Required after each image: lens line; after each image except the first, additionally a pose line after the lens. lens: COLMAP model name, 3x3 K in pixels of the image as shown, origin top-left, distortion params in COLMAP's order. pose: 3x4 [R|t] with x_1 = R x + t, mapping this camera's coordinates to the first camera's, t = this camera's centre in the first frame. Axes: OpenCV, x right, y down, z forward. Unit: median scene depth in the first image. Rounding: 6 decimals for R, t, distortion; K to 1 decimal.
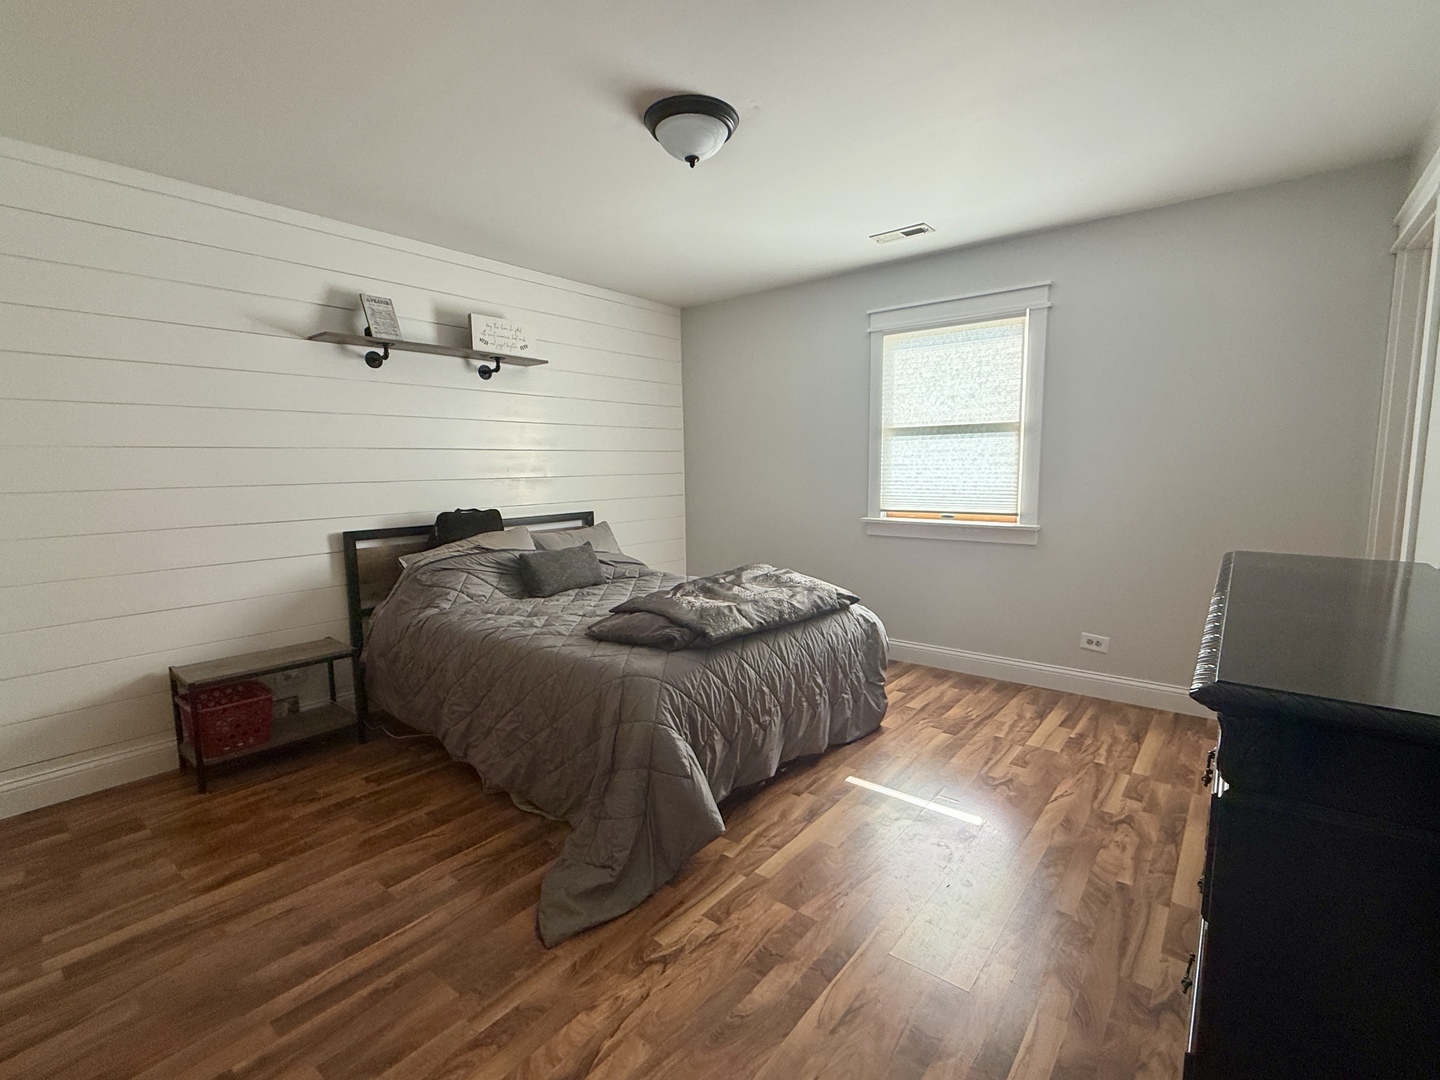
lens RADIAL K [[666.1, 0, 720.0], [0, 666.1, 540.0], [0, 0, 1]] dist [0.002879, -0.000015]
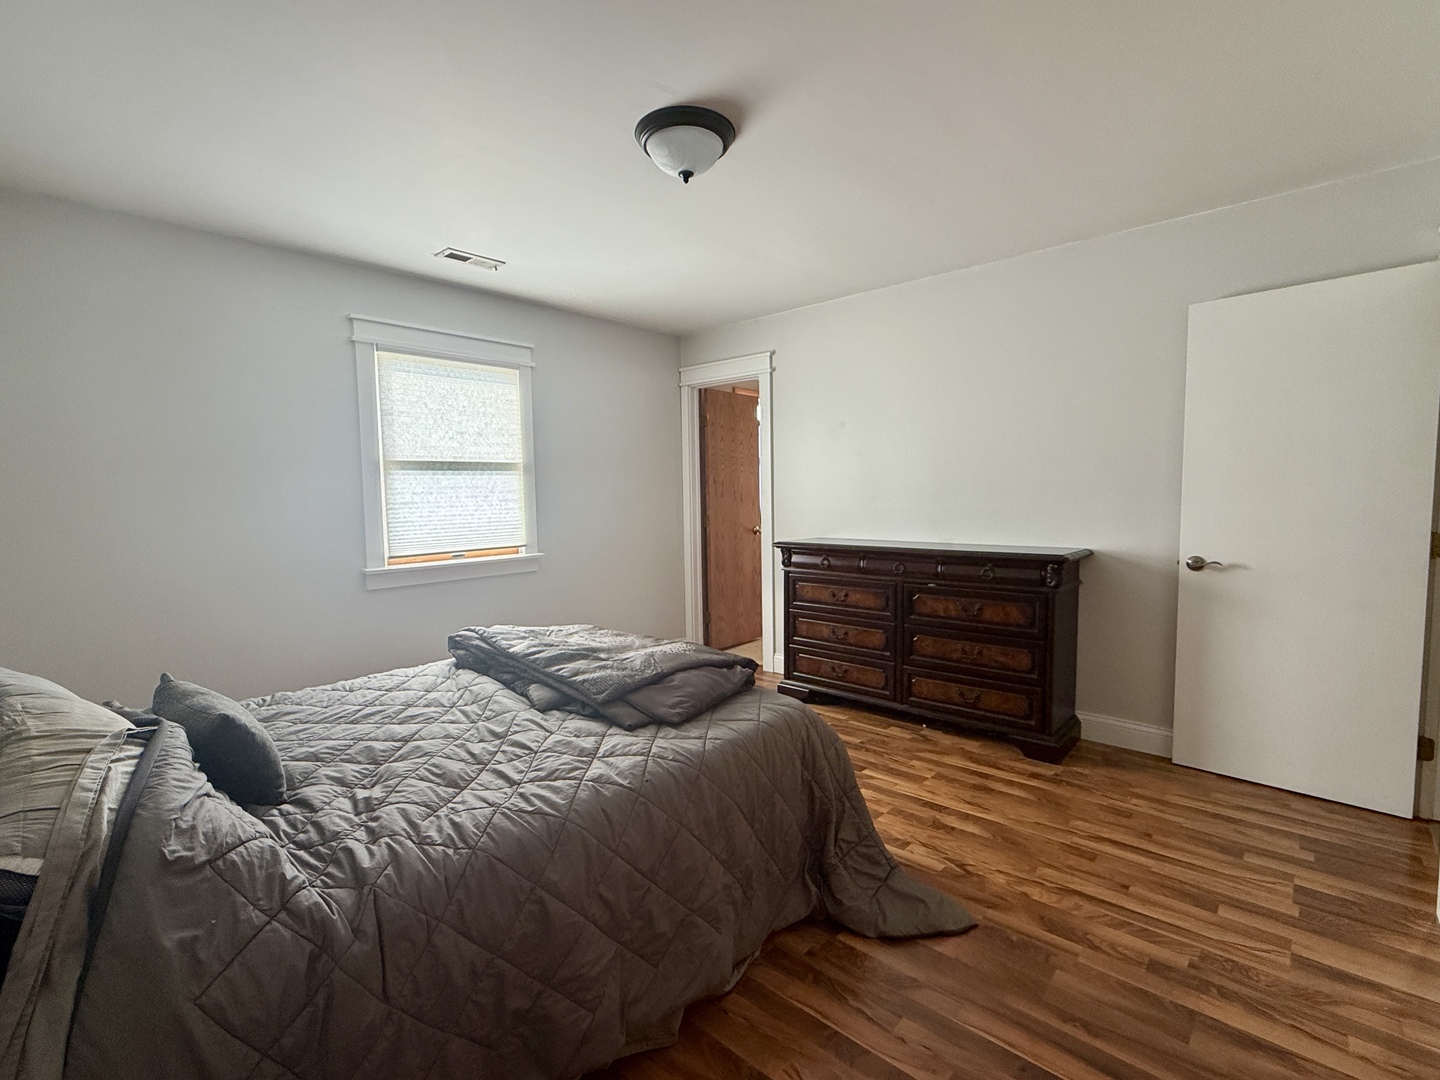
lens RADIAL K [[666.1, 0, 720.0], [0, 666.1, 540.0], [0, 0, 1]] dist [0.002879, -0.000015]
pose [[0.057612, -0.061506, 0.996443, -0.639547], [0.132554, 0.989735, 0.053428, -0.063373], [-0.989500, 0.129004, 0.065174, 0.602876]]
